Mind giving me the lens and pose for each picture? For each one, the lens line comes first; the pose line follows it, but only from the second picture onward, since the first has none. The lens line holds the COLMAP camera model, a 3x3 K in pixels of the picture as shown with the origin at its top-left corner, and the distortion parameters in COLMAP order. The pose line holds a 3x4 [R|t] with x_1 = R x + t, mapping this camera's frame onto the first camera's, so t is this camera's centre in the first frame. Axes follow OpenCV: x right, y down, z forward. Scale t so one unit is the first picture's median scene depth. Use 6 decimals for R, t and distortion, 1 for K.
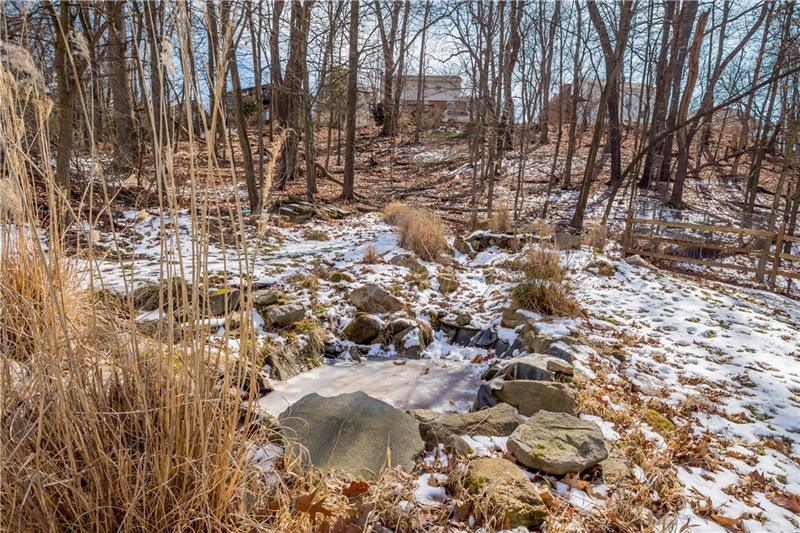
lens RADIAL K [[437.8, 0, 400.0], [0, 437.8, 266.5], [0, 0, 1]] dist [0.000246, -0.000006]
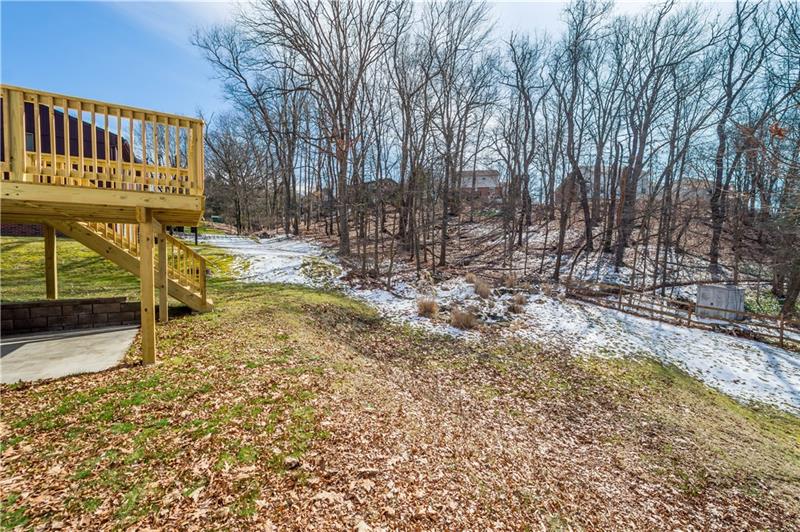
lens RADIAL K [[347.3, 0, 400.0], [0, 347.3, 266.0], [0, 0, 1]] dist [-0.000116, 0.000009]
pose [[0.988597, -0.008336, -0.150356, -0.068972], [-0.002985, 0.997186, -0.074913, -0.023684], [0.150557, 0.074507, 0.985790, -0.673259]]
